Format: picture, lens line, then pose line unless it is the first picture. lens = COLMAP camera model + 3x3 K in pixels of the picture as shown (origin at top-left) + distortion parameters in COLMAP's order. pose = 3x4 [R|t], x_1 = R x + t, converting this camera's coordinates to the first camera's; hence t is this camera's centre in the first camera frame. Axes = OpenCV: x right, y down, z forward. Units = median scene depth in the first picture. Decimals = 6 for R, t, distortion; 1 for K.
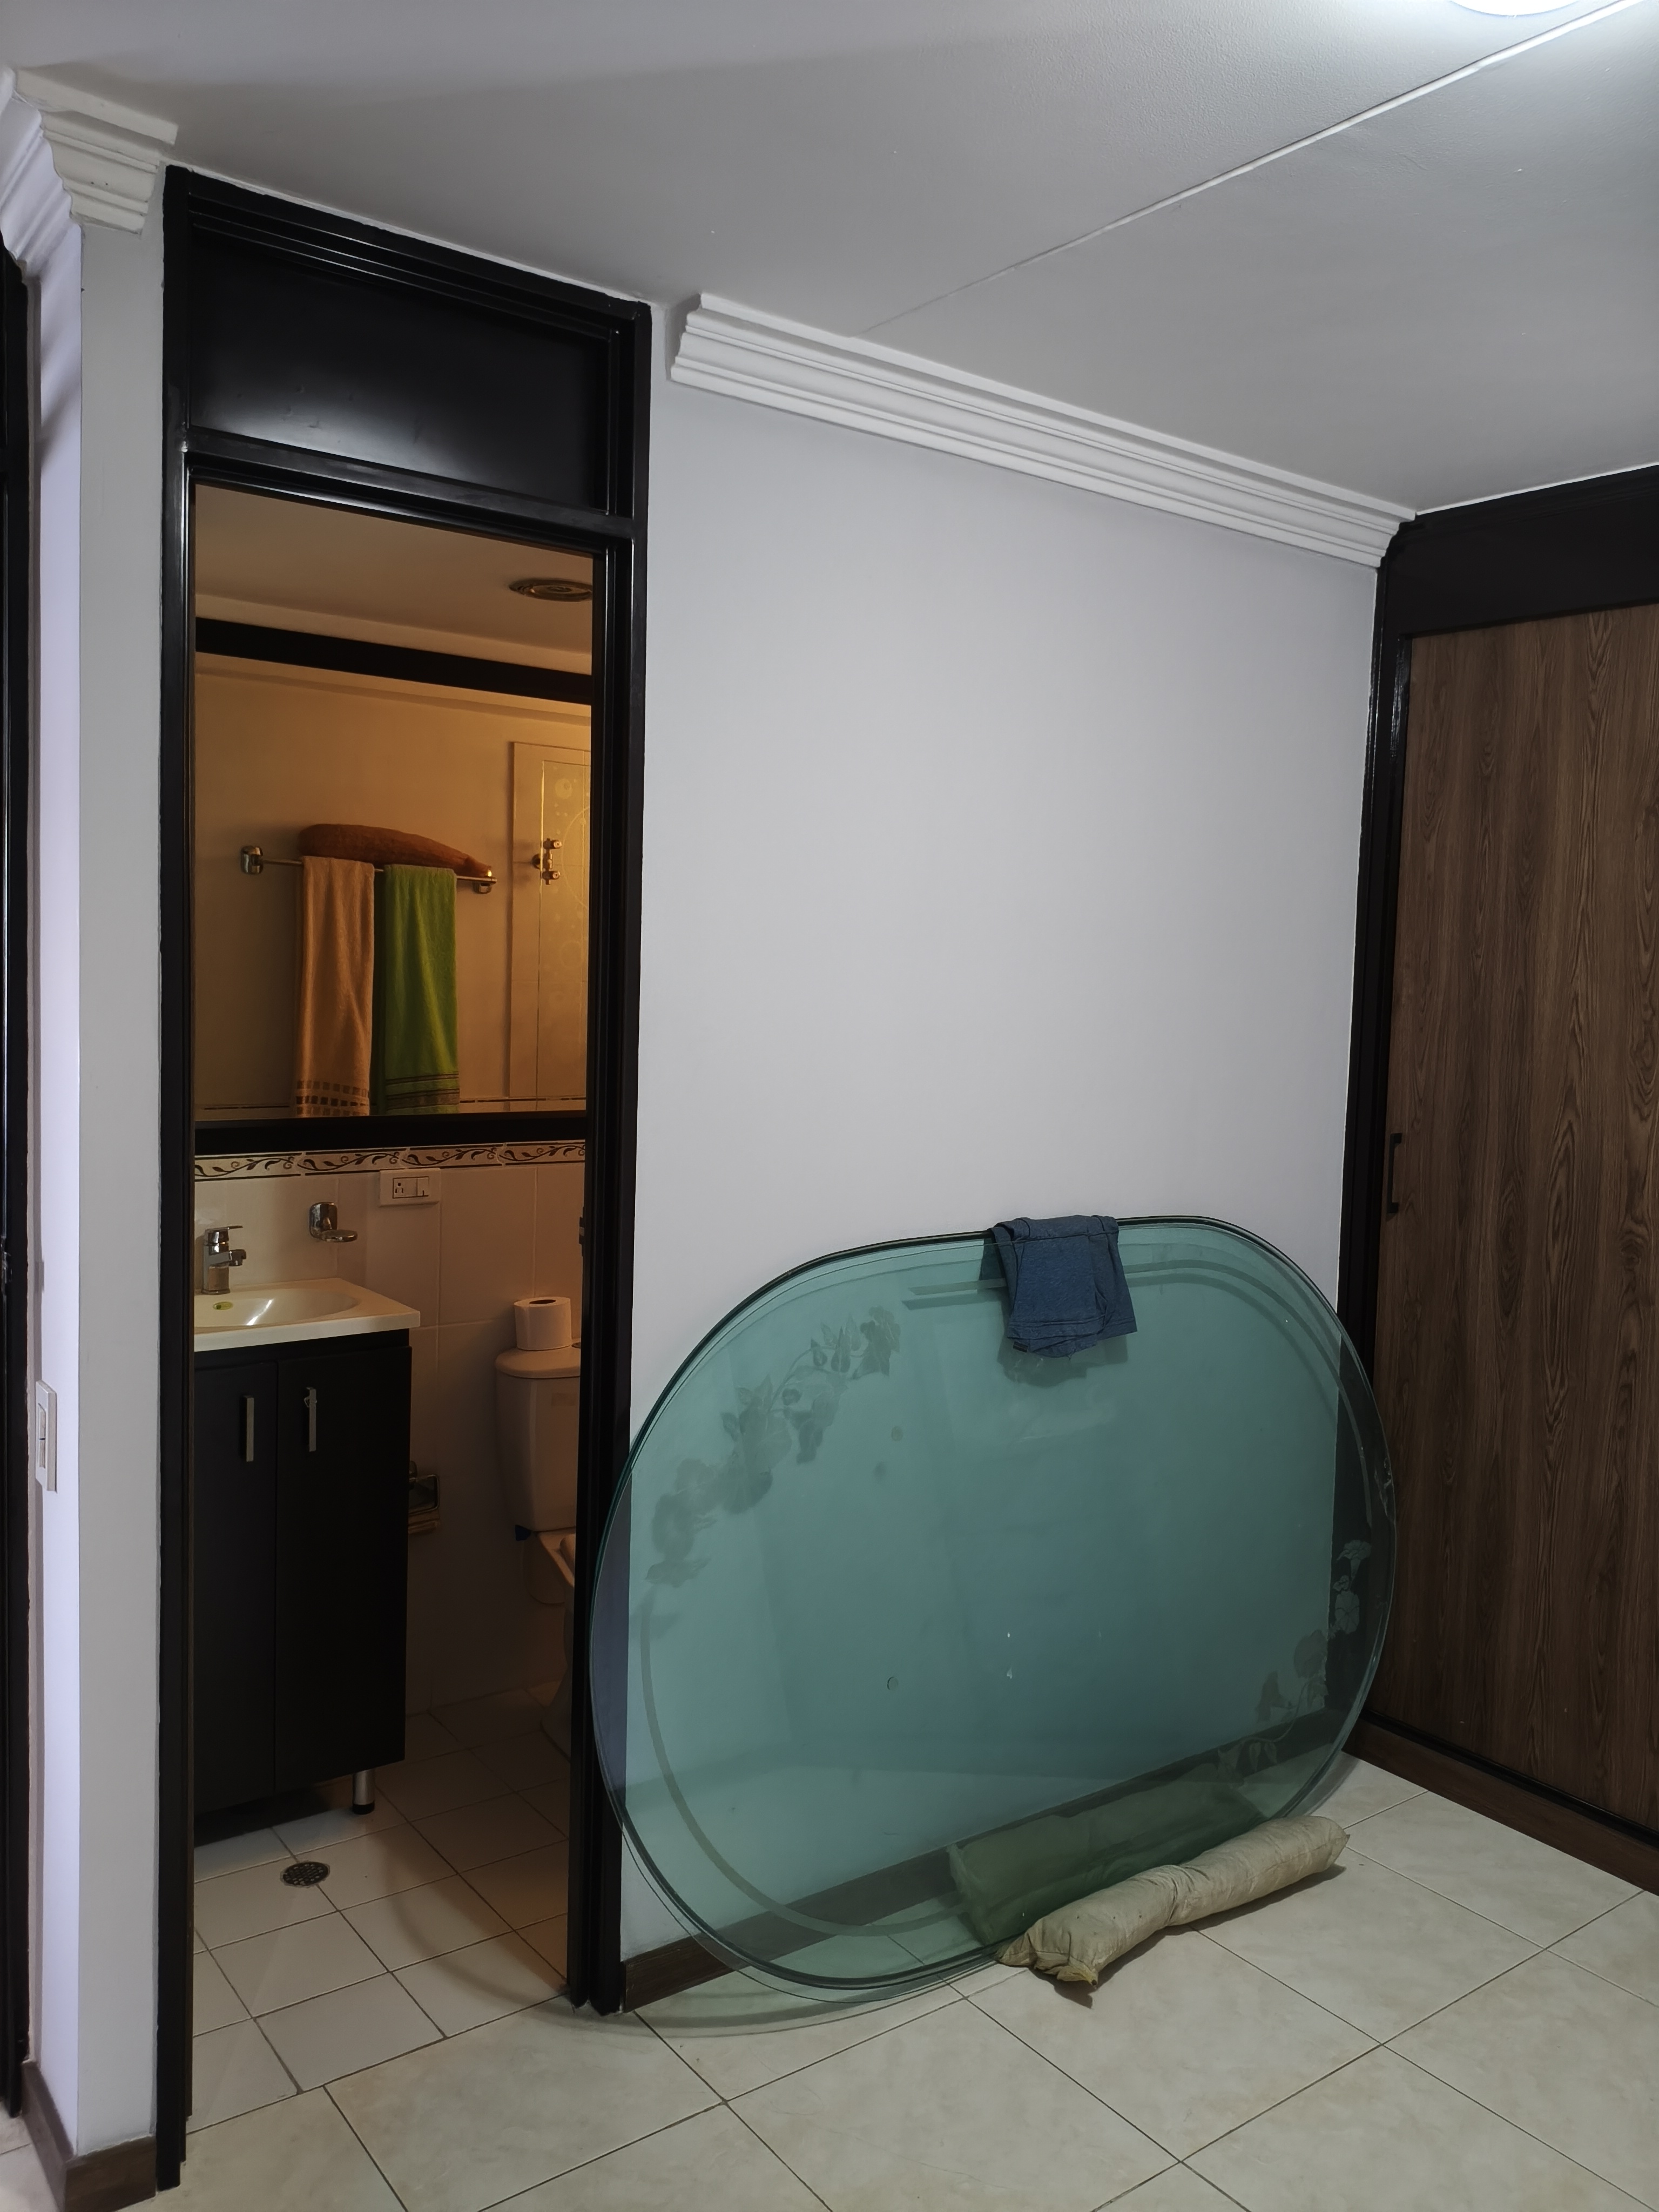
lens RADIAL K [[1755.0, 0, 829.5], [0, 1755.0, 1106.0], [0, 0, 1]] dist [0.102172, -0.001228]
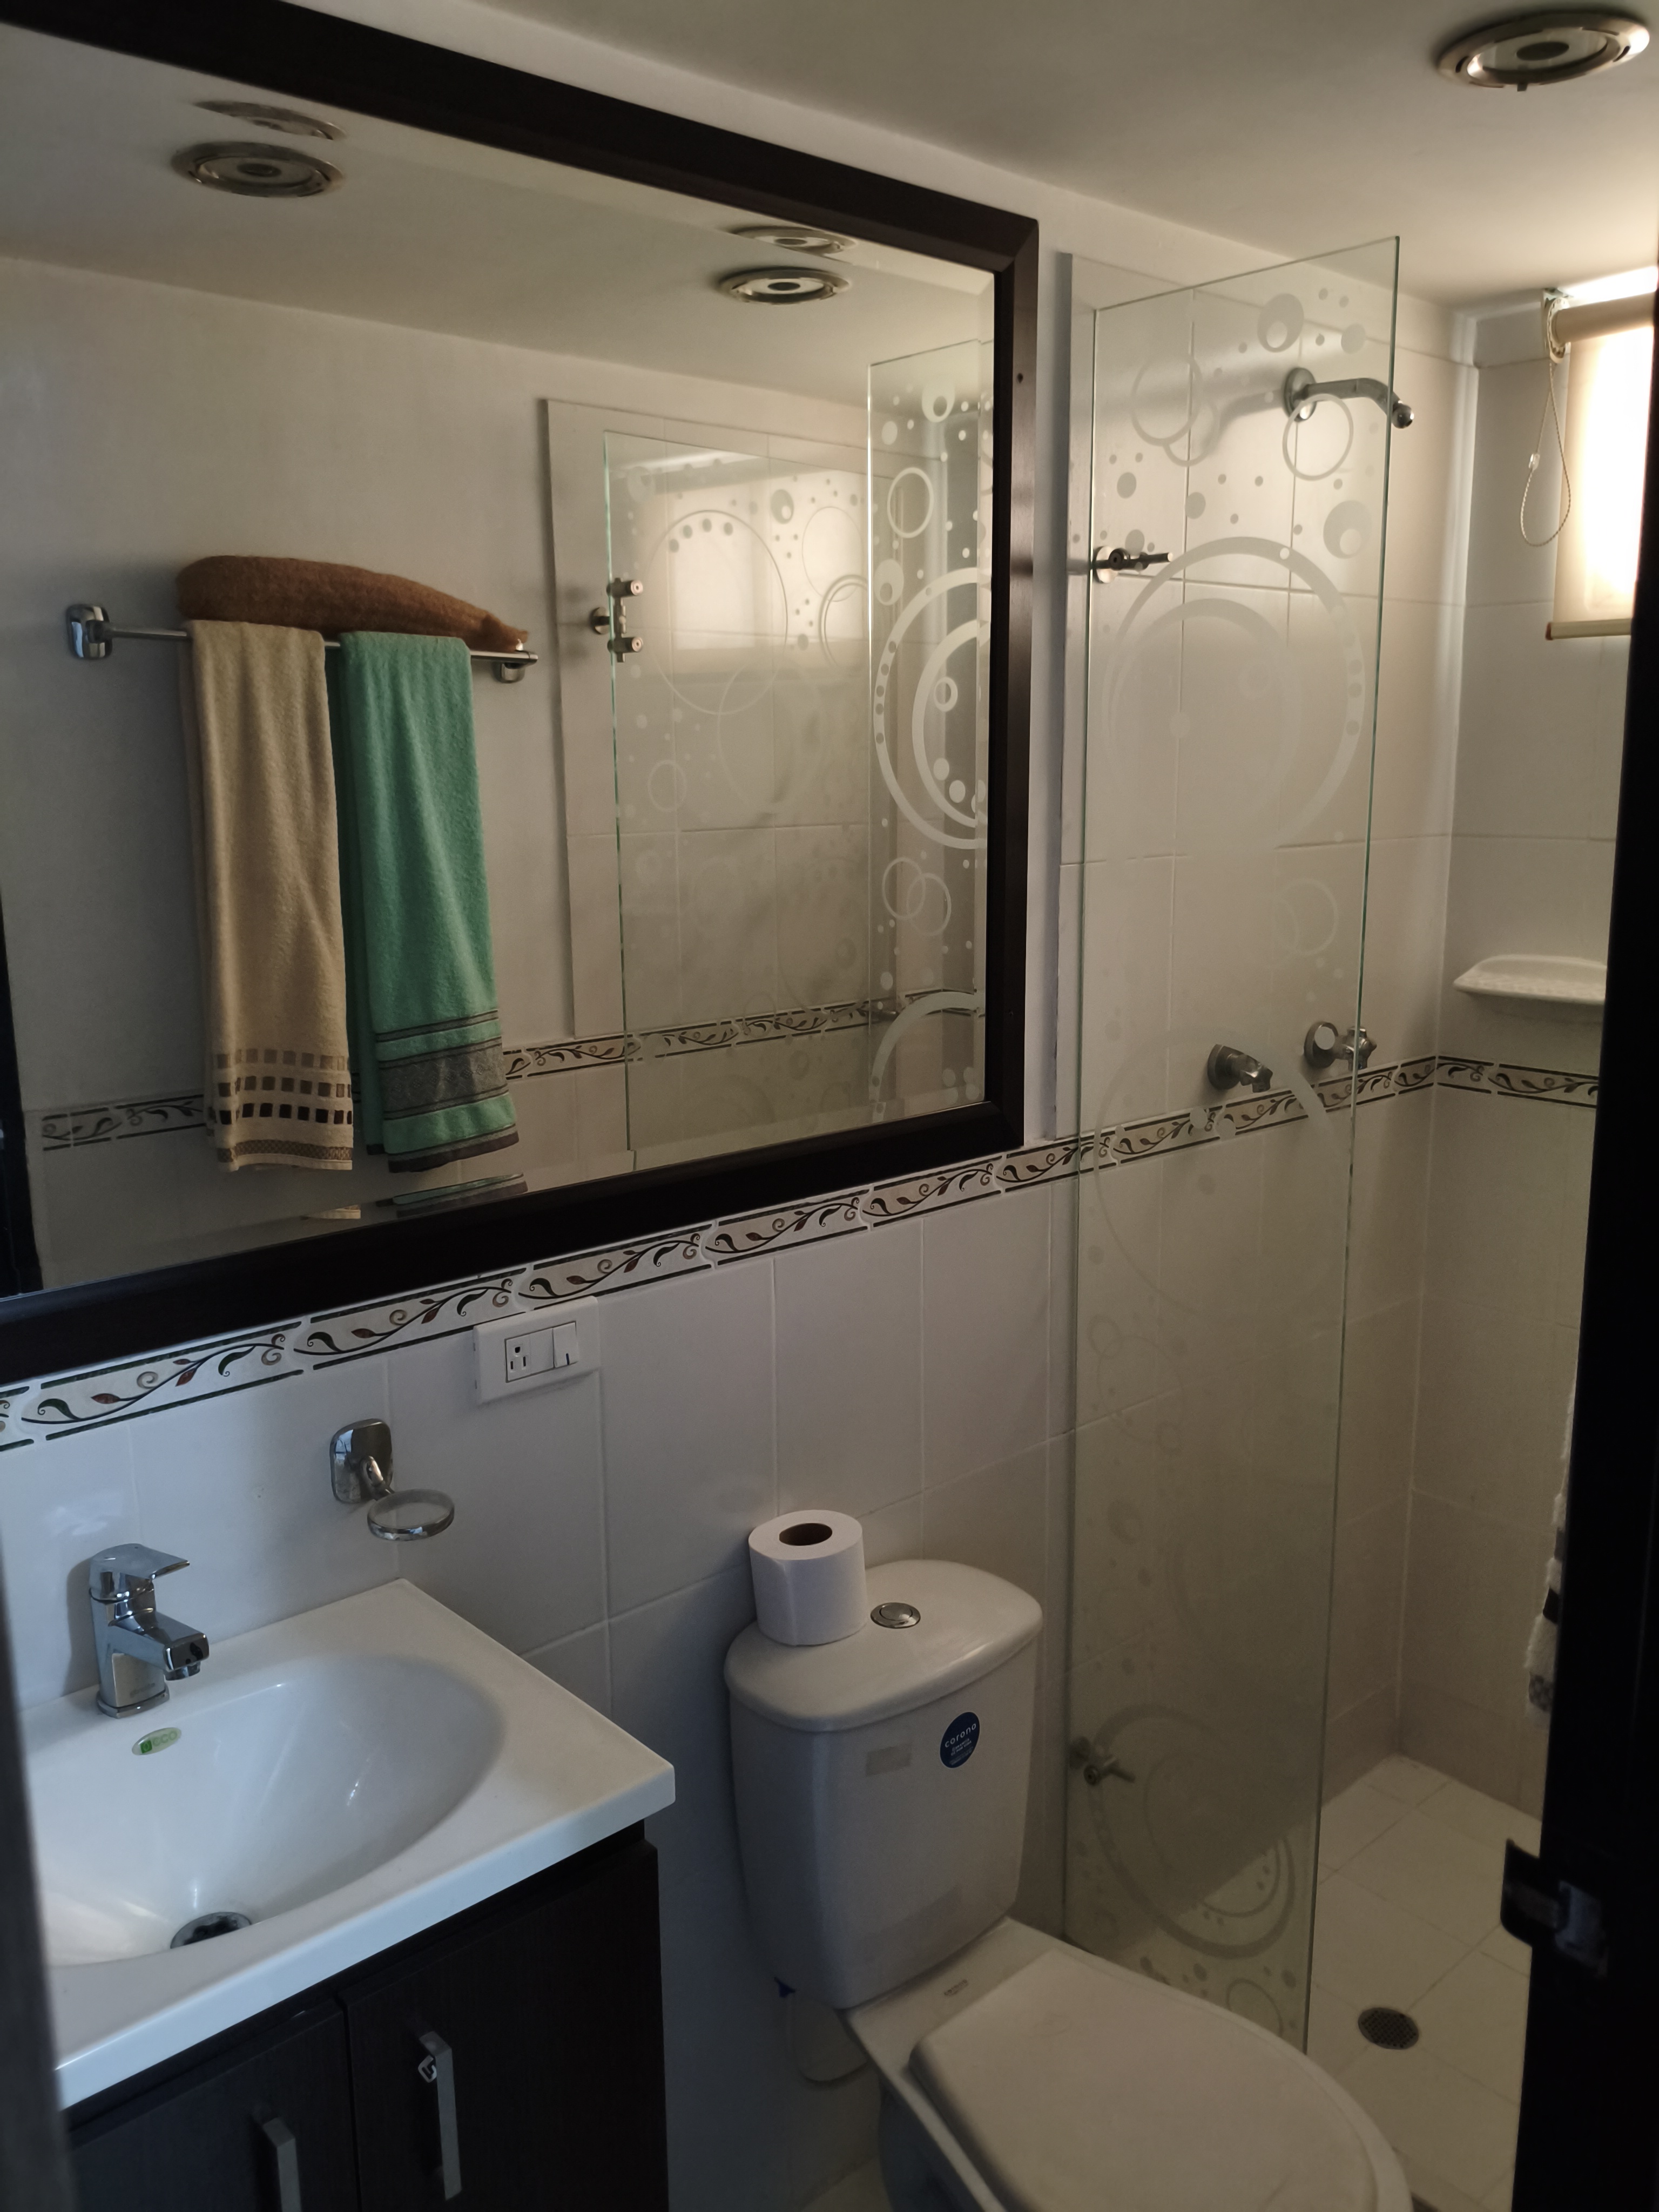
lens RADIAL K [[1713.8, 0, 837.1], [0, 1713.8, 1101.8], [0, 0, 1]] dist [0.094623, -0.172743]
pose [[0.994115, -0.058958, 0.090876, -0.160394], [0.047247, 0.990902, 0.126023, -0.055831], [-0.097479, -0.120987, 0.987856, 0.457856]]
